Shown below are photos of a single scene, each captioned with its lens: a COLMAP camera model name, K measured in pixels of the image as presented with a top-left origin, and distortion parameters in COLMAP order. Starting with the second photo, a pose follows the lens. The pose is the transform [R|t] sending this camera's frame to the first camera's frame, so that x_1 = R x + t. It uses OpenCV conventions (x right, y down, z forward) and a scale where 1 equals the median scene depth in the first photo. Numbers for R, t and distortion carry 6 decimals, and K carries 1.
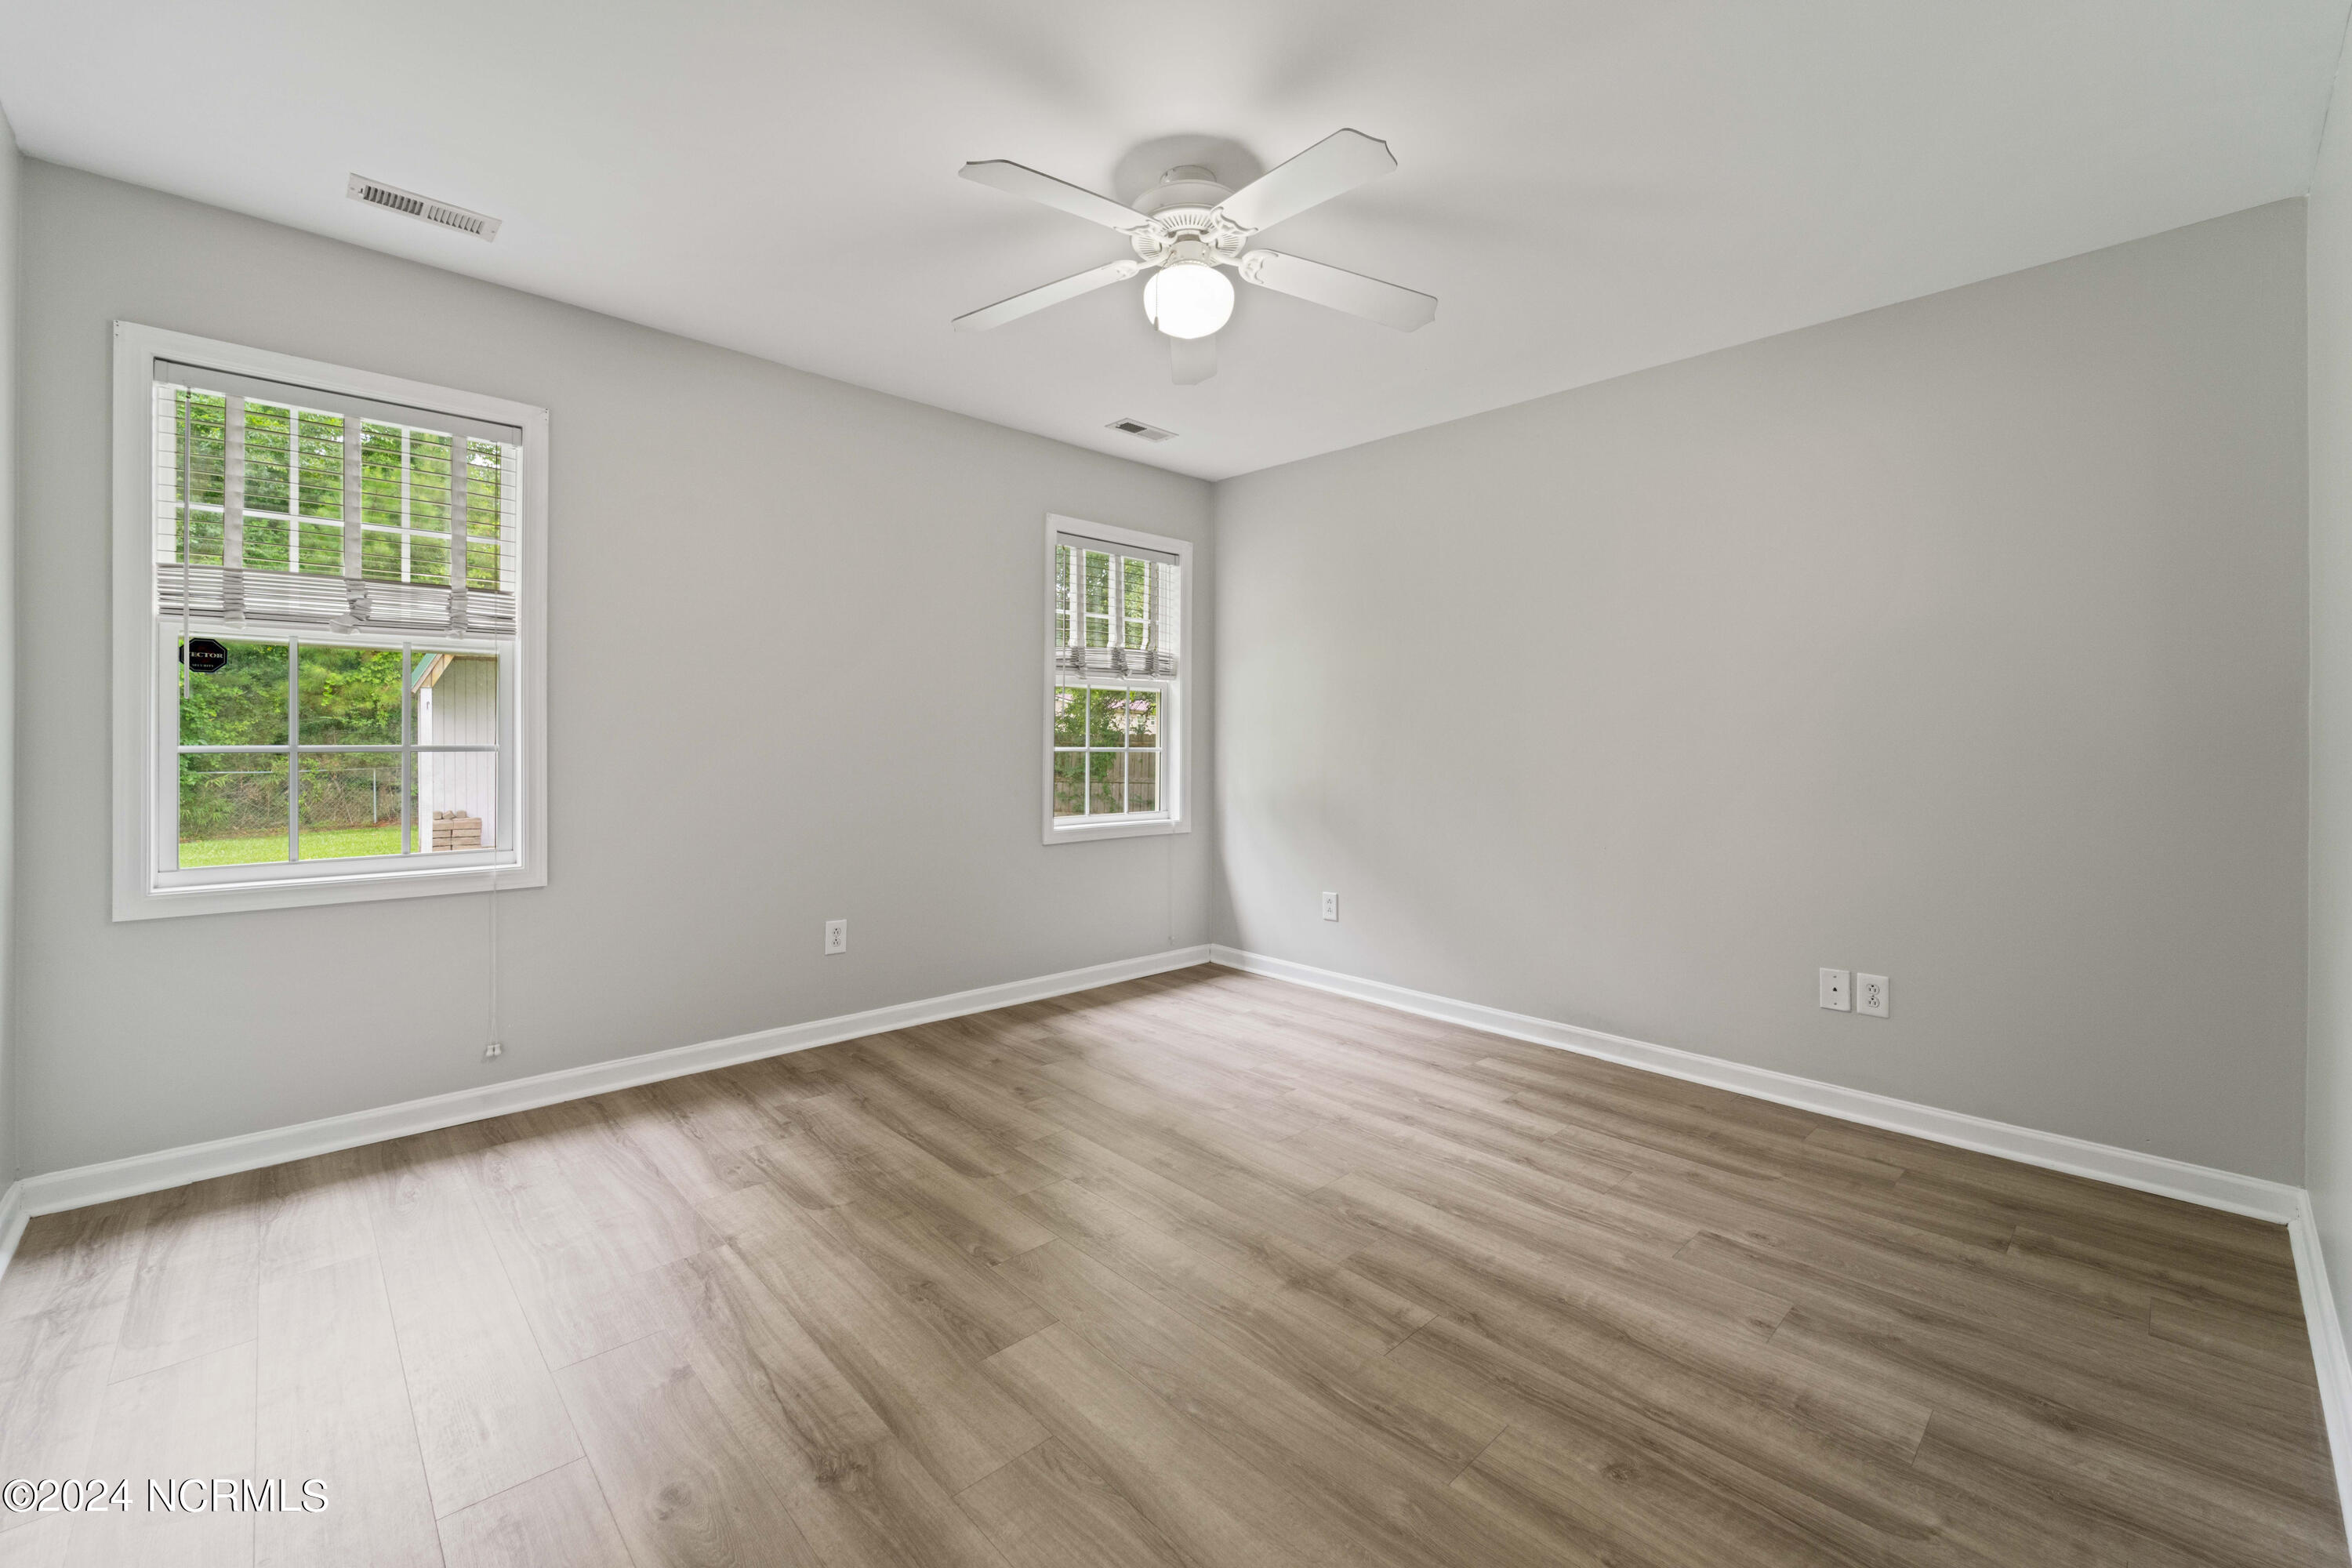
lens RADIAL K [[951.1, 0, 1163.9], [0, 951.1, 751.3], [0, 0, 1]] dist [-0.000127, -0.000350]
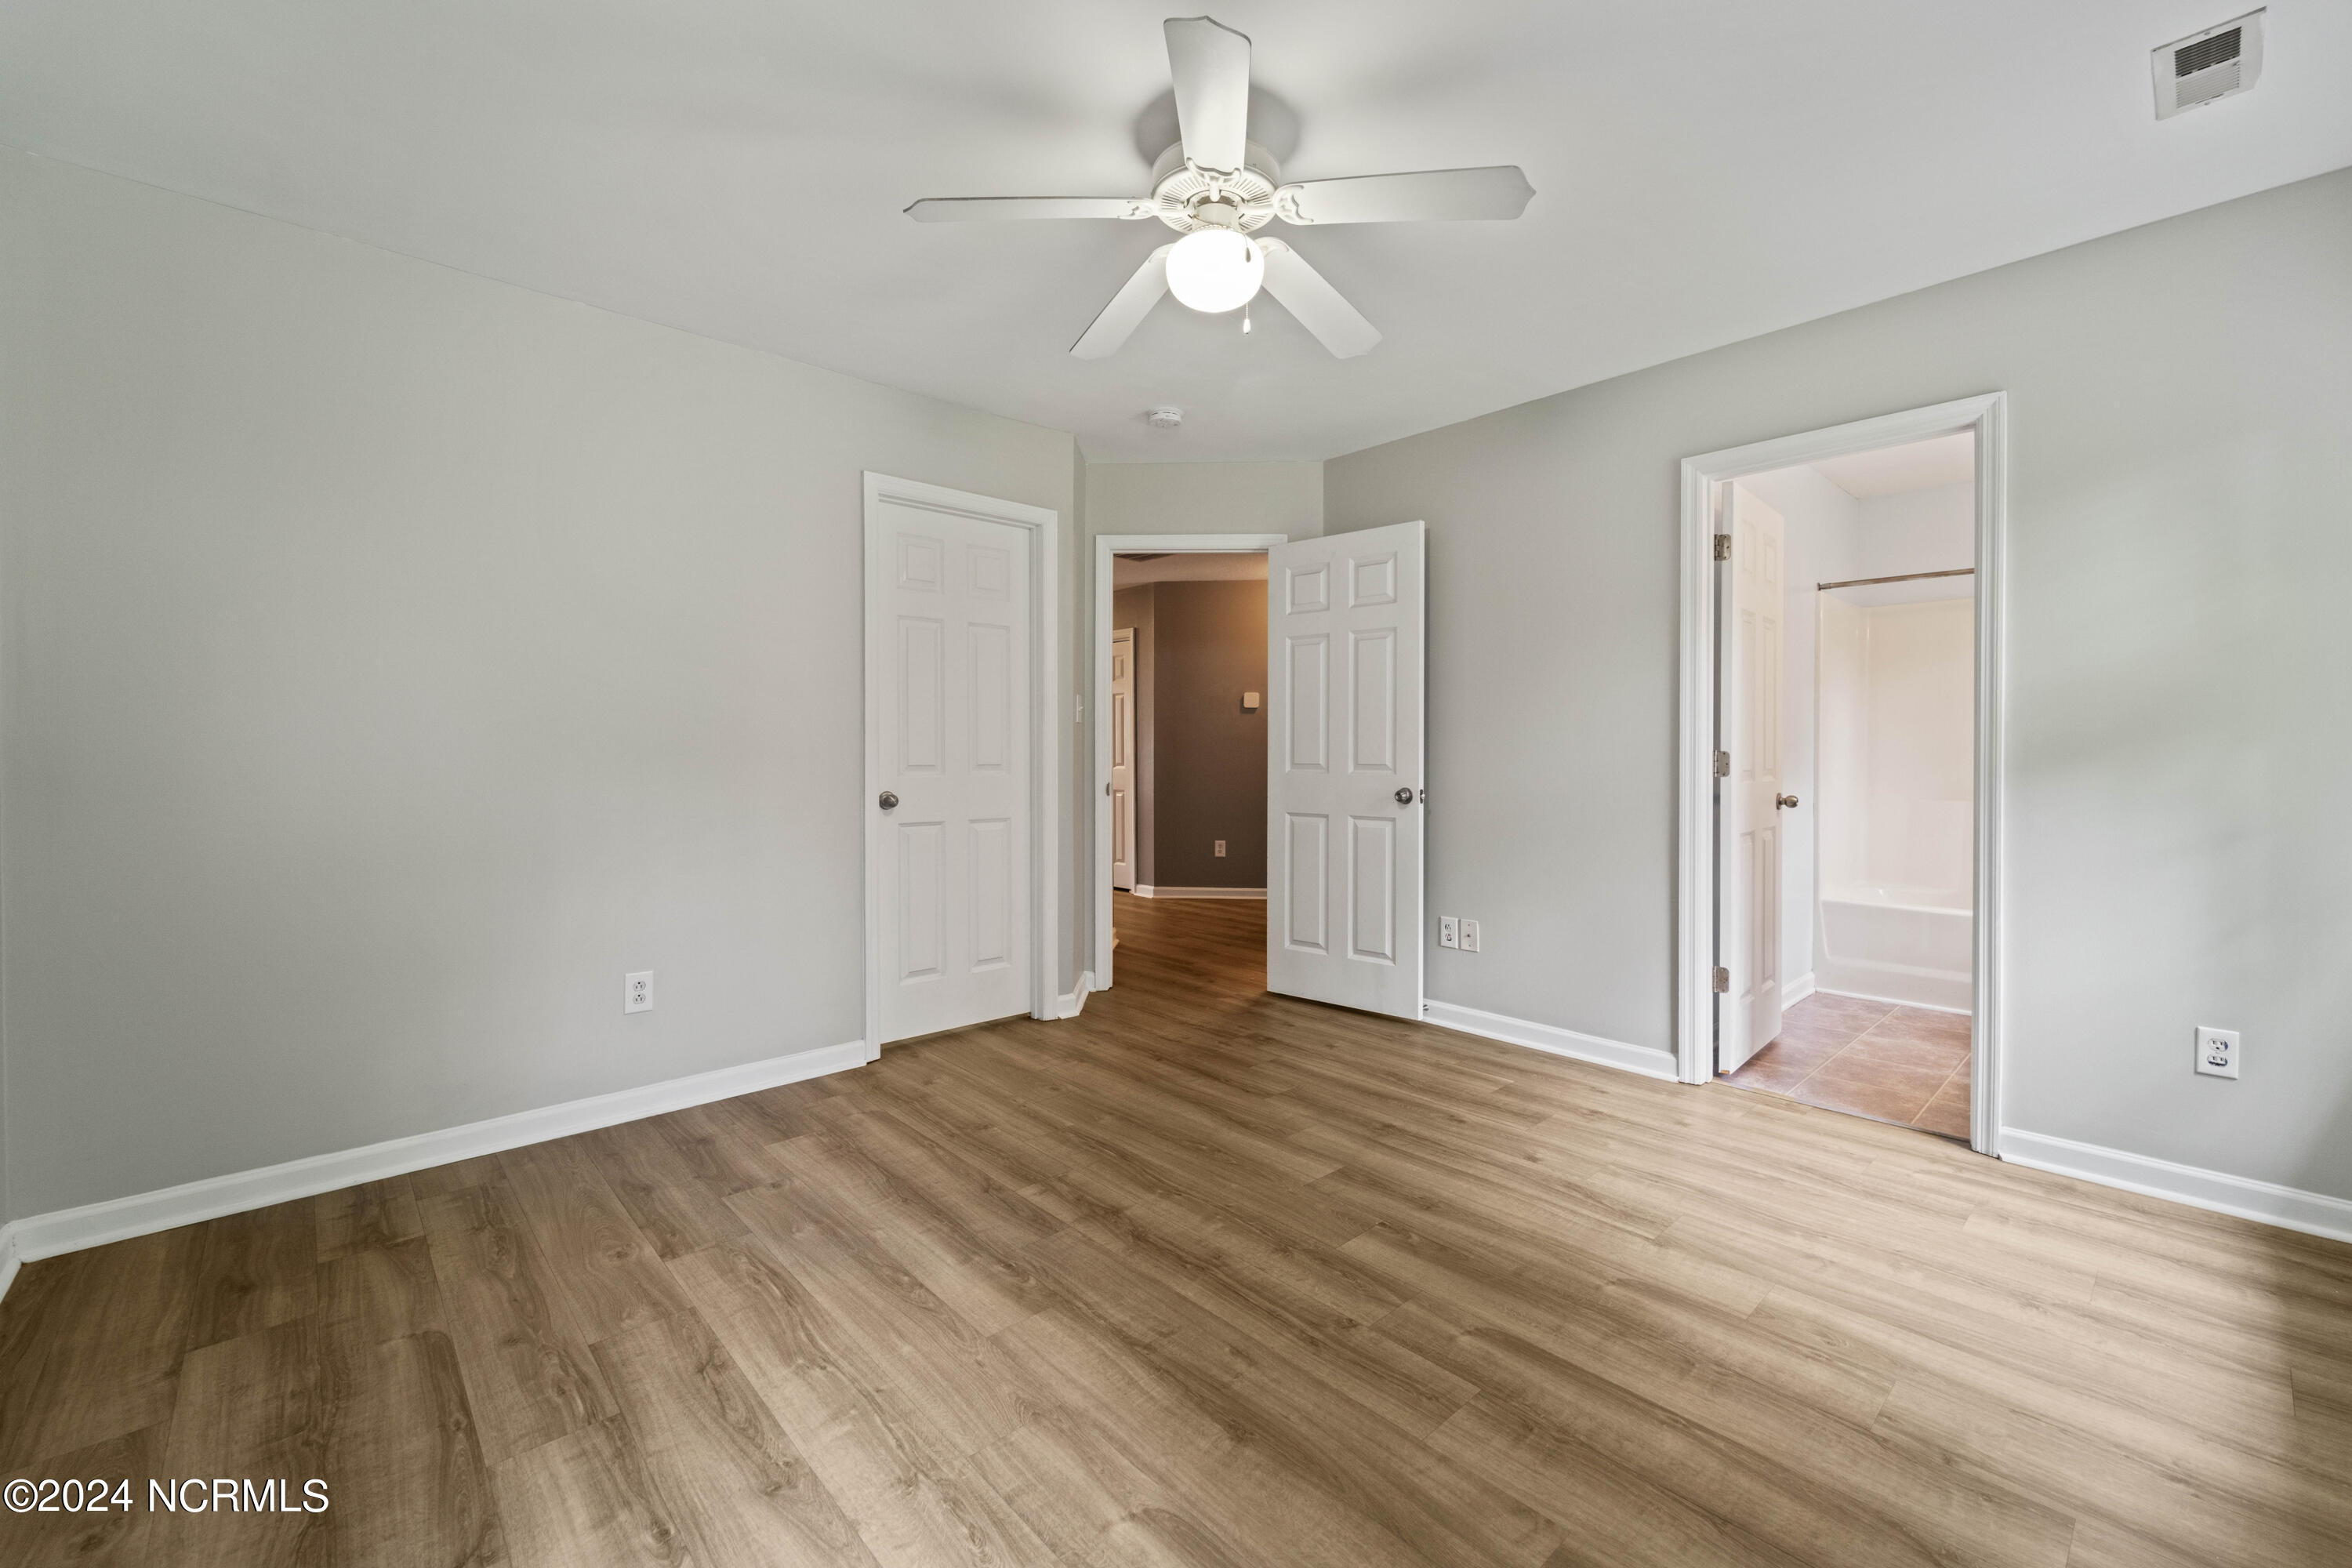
lens RADIAL K [[951.1, 0, 1163.9], [0, 951.1, 751.3], [0, 0, 1]] dist [-0.000127, -0.000350]
pose [[-0.999810, -0.006858, 0.018234, 0.053831], [-0.006662, 0.999919, 0.010829, -0.019430], [-0.018307, 0.010705, -0.999775, 1.917577]]
